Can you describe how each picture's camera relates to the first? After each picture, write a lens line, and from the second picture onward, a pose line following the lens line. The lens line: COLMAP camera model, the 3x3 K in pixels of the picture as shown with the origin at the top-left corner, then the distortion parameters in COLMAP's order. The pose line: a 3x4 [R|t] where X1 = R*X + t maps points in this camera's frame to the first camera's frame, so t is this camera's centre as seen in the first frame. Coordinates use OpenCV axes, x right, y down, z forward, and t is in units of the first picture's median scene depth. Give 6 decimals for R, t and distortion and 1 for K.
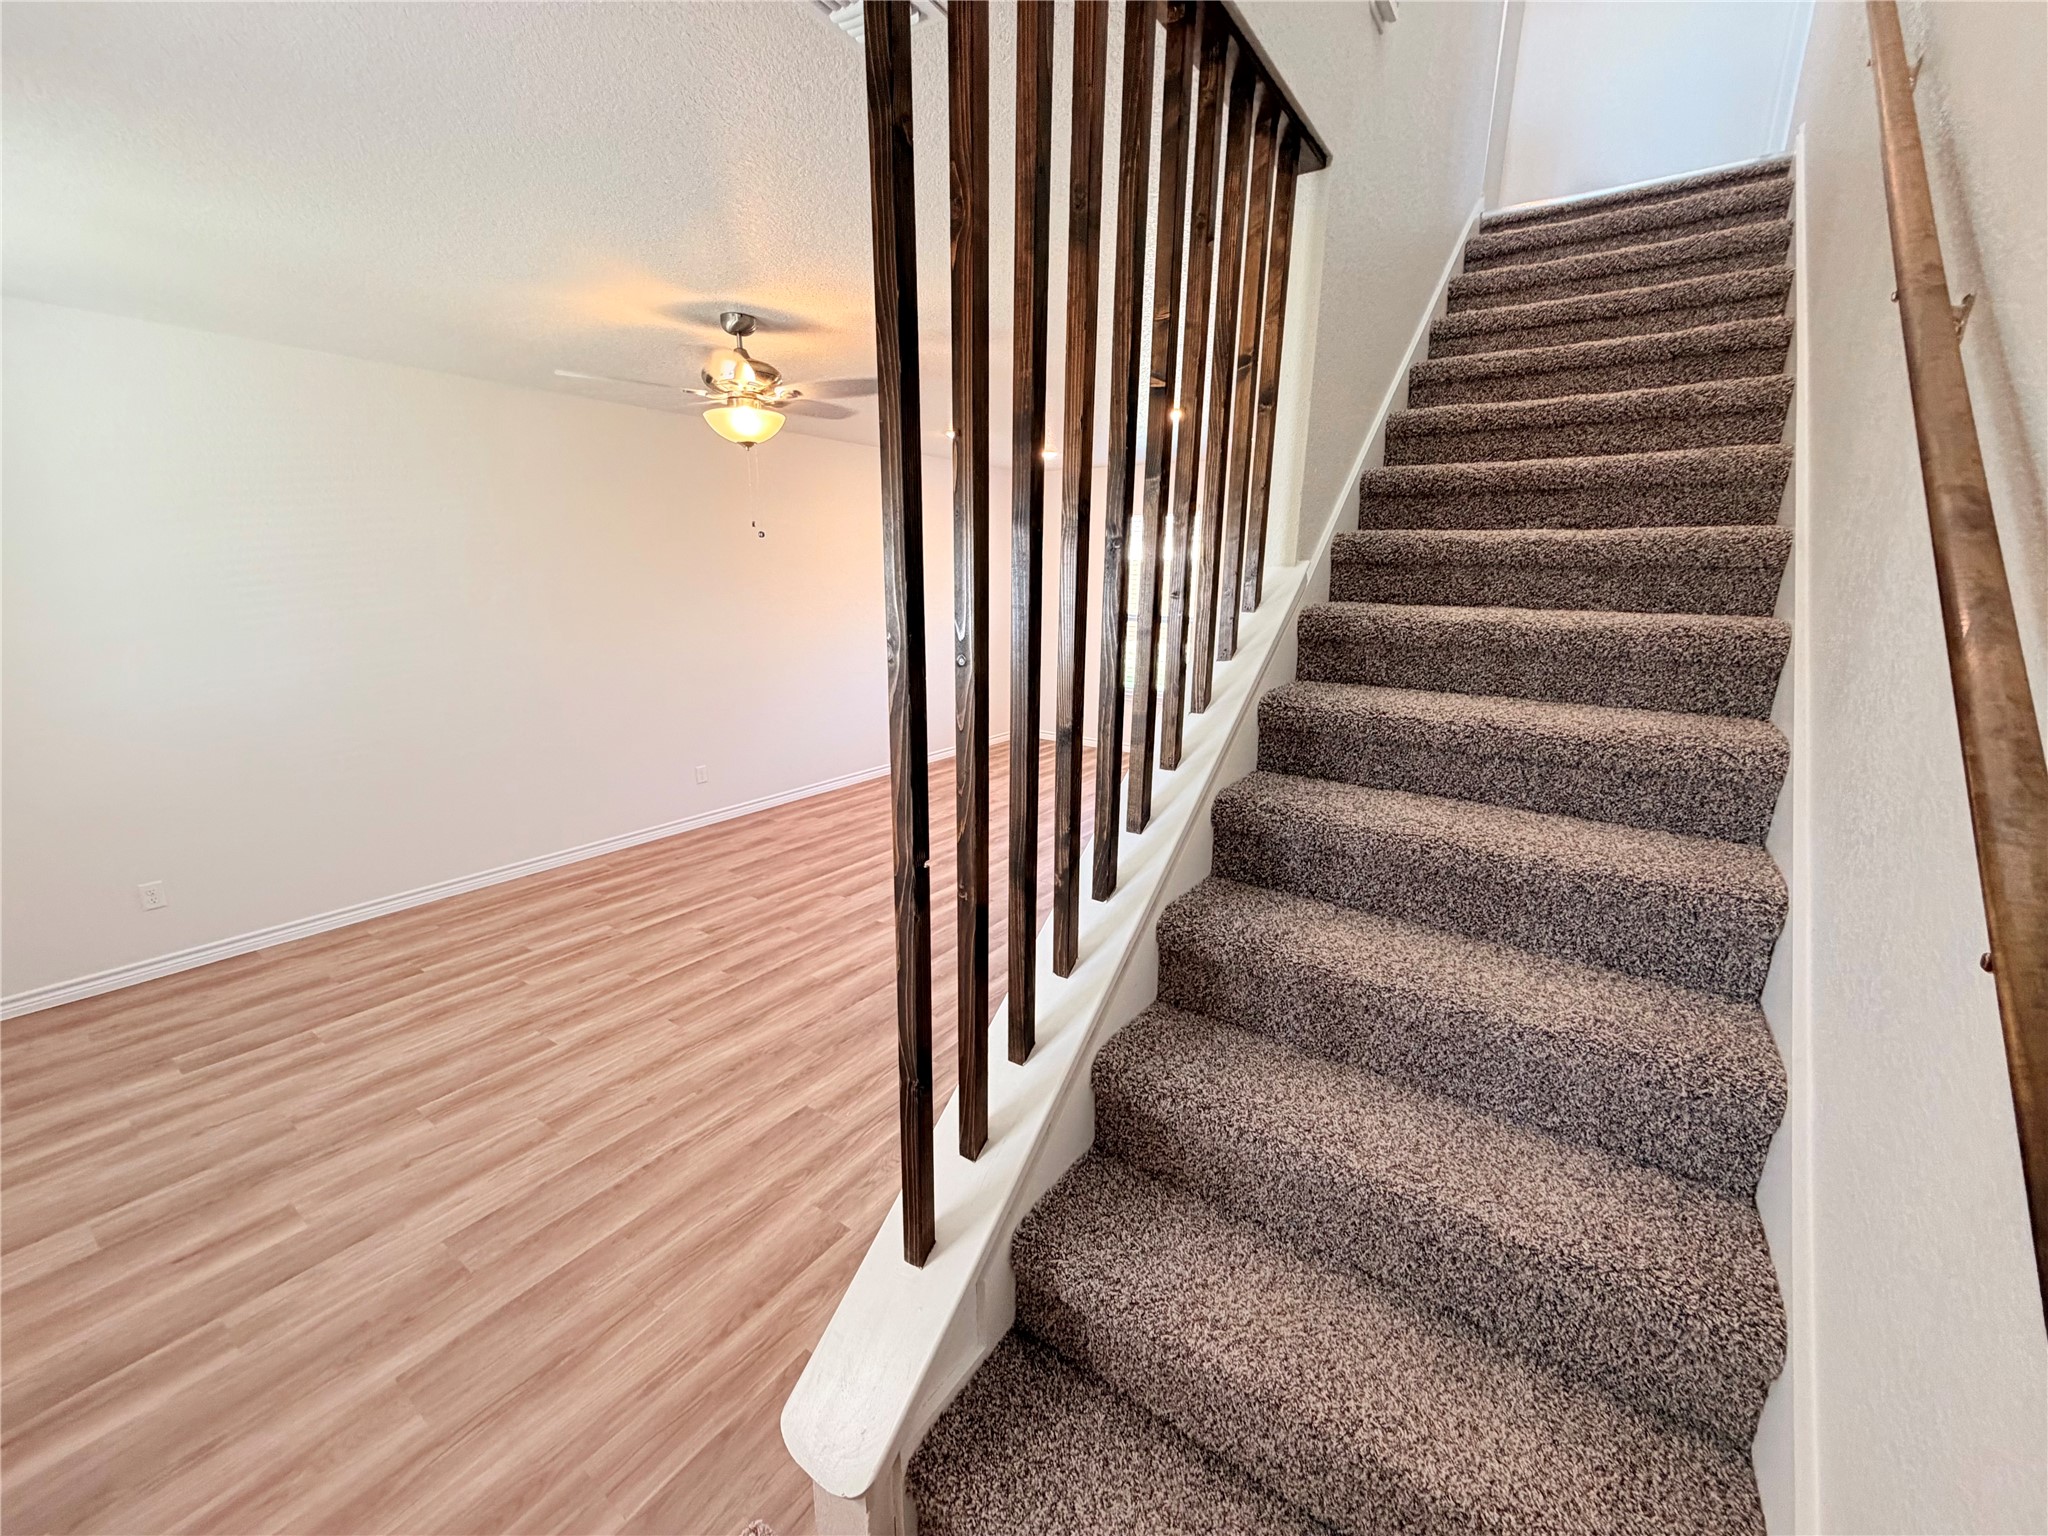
lens RADIAL K [[813.7, 0, 1013.7], [0, 813.7, 784.7], [0, 0, 1]] dist [-0.000424, 0.000283]
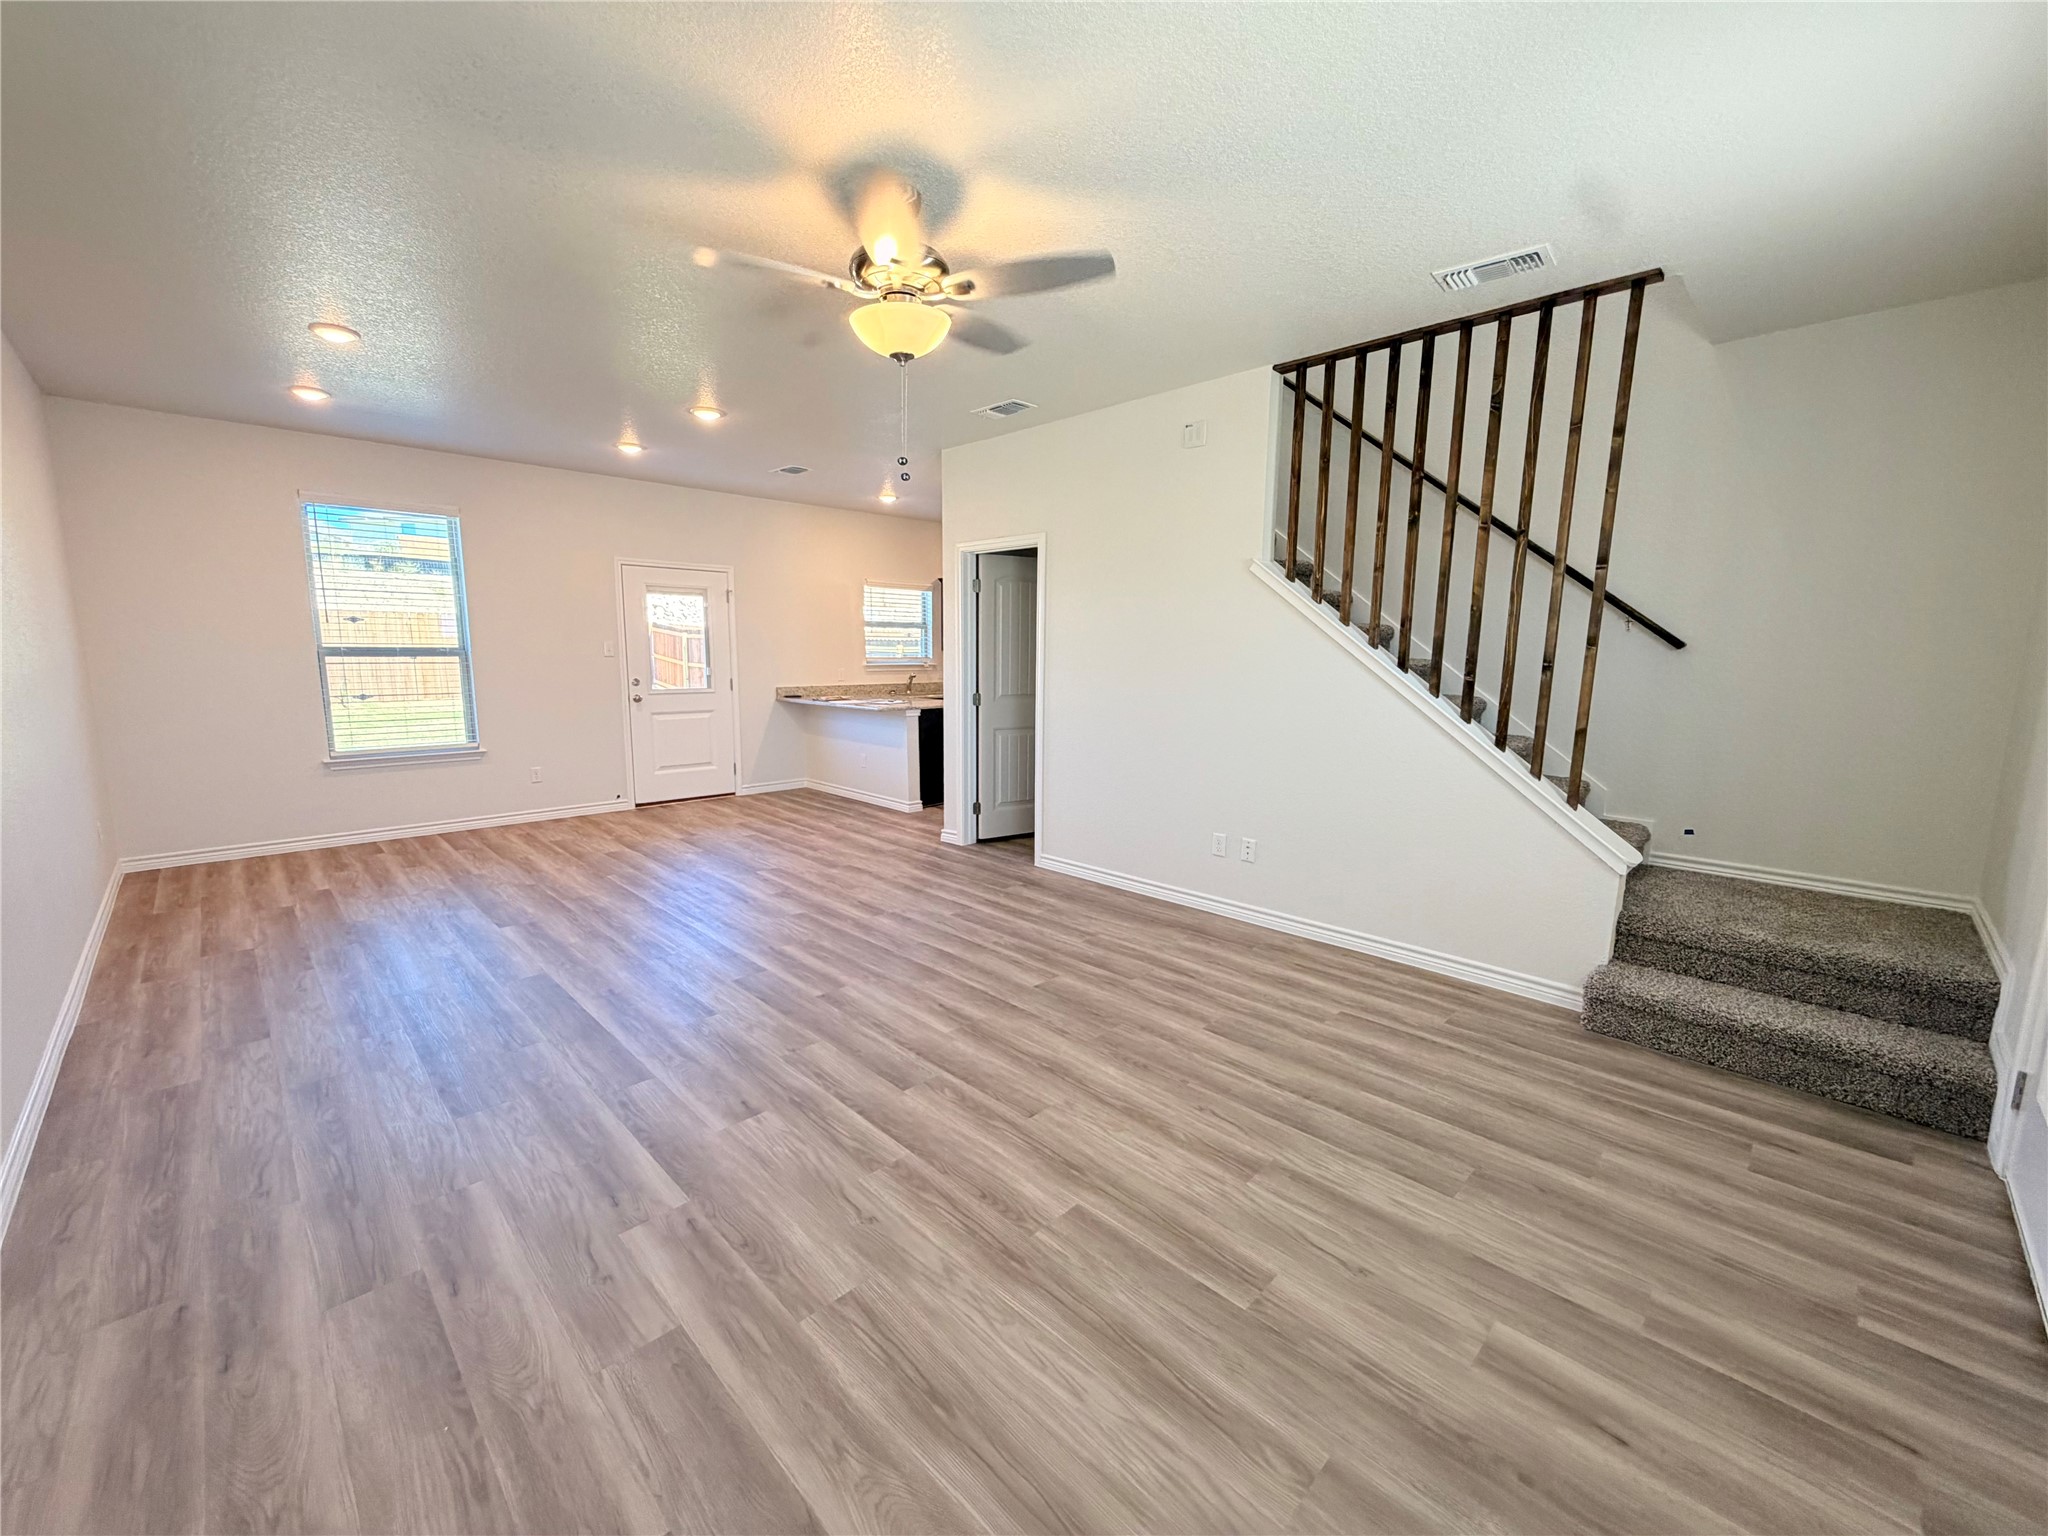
lens RADIAL K [[813.7, 0, 1026.8], [0, 813.7, 784.7], [0, 0, 1]] dist [-0.000424, 0.000283]
pose [[0.172816, -0.174316, 0.969406, -1.163101], [0.251163, 0.959477, 0.127755, -0.099628], [-0.952393, 0.221401, 0.209594, 0.841823]]
